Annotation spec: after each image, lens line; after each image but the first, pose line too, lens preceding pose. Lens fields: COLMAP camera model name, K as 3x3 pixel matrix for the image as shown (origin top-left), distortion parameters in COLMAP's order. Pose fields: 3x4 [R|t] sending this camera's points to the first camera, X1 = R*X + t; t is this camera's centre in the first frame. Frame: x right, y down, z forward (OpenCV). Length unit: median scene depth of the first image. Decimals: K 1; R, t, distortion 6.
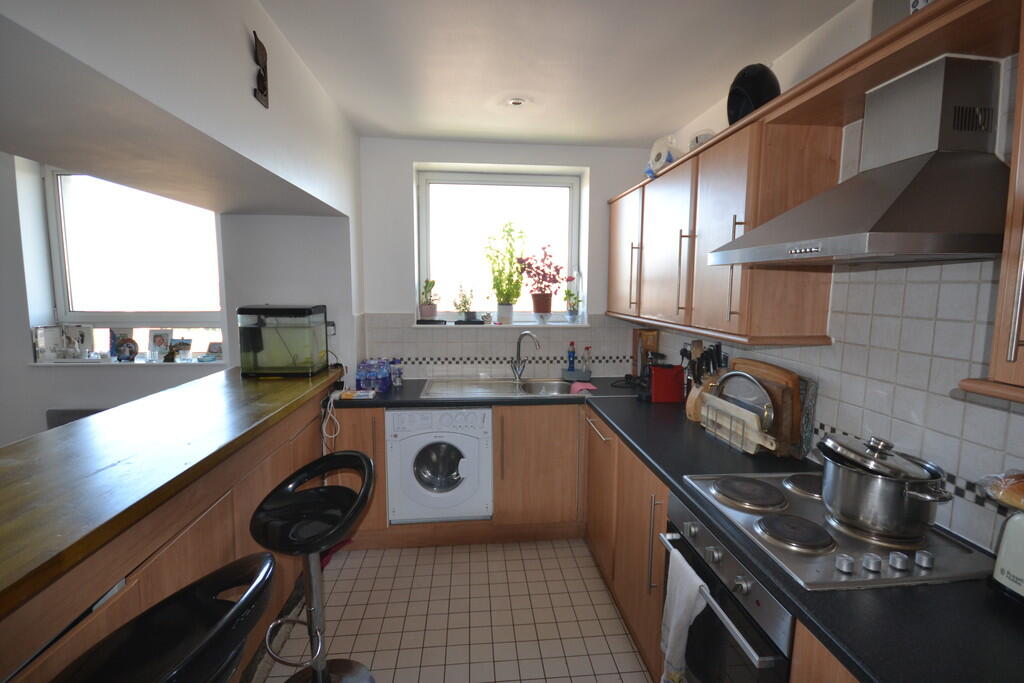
lens RADIAL K [[457.2, 0, 512.9], [0, 457.2, 338.2], [0, 0, 1]] dist [-0.000322, 0.000152]
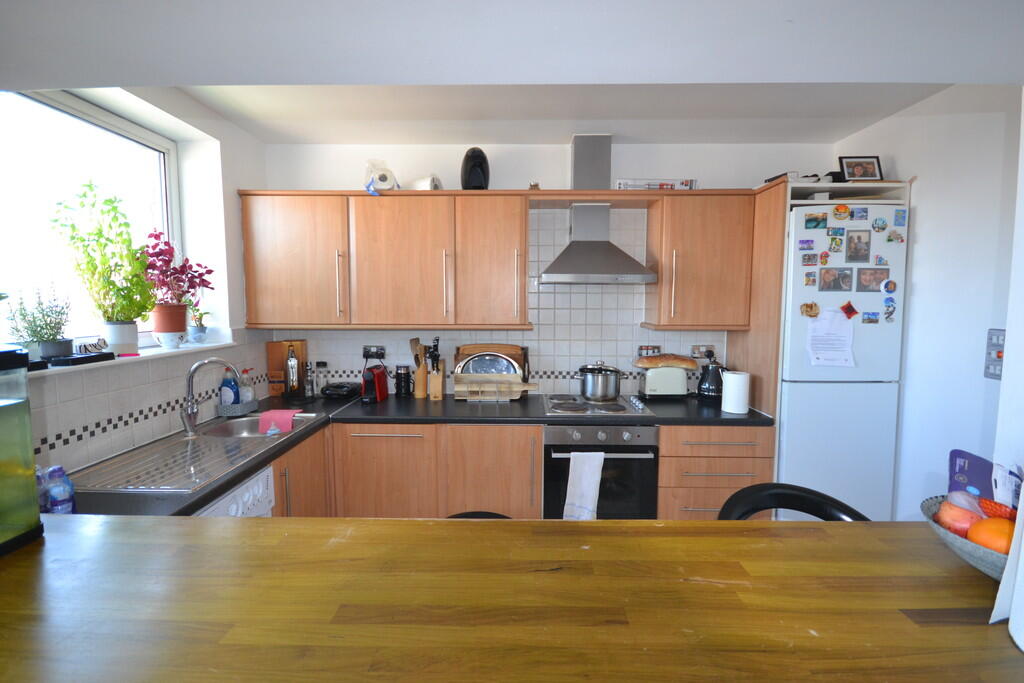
lens RADIAL K [[457.2, 0, 512.9], [0, 457.2, 338.2], [0, 0, 1]] dist [-0.000322, 0.000152]
pose [[0.113752, -0.089208, 0.989496, -0.602911], [0.108549, 0.991114, 0.076875, -0.048419], [-0.987561, 0.098664, 0.122425, 0.457651]]
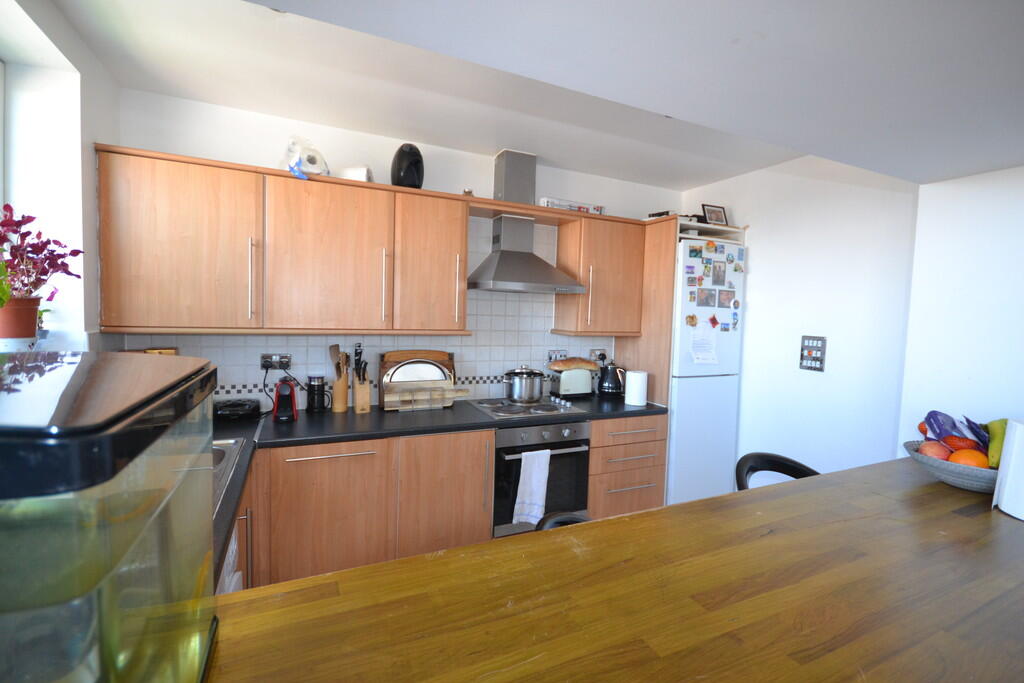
lens RADIAL K [[459.0, 0, 509.0], [0, 459.0, 337.4], [0, 0, 1]] dist [-0.002898, -0.000331]
pose [[-0.327914, -0.075195, 0.941710, -0.584900], [0.069703, 0.992184, 0.103497, -0.075632], [-0.942133, 0.099578, -0.320110, 0.740044]]
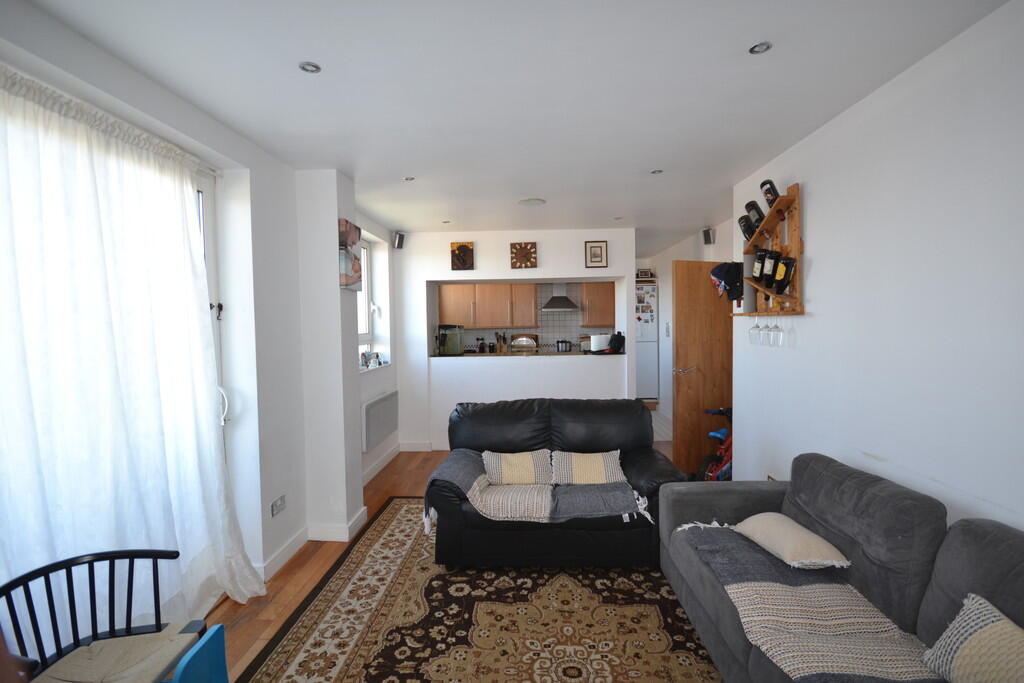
lens RADIAL K [[457.2, 0, 512.9], [0, 457.2, 338.2], [0, 0, 1]] dist [-0.000322, 0.000152]
pose [[0.138218, -0.046342, 0.989317, -2.246280], [0.125969, 0.991615, 0.028850, -0.027236], [-0.982358, 0.120636, 0.142897, 0.315926]]
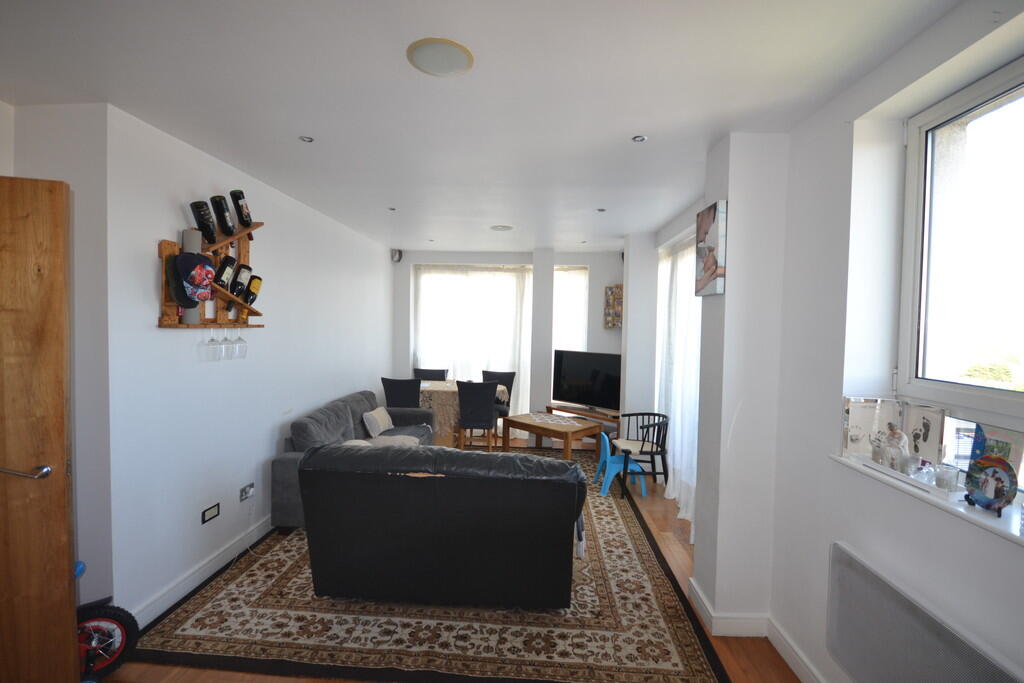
lens RADIAL K [[457.2, 0, 512.9], [0, 457.2, 338.2], [0, 0, 1]] dist [-0.000322, 0.000152]
pose [[-0.147888, 0.015484, -0.988883, -0.370480], [-0.129803, 0.990924, 0.034928, -0.063798], [0.980449, 0.133525, -0.144536, 0.615737]]
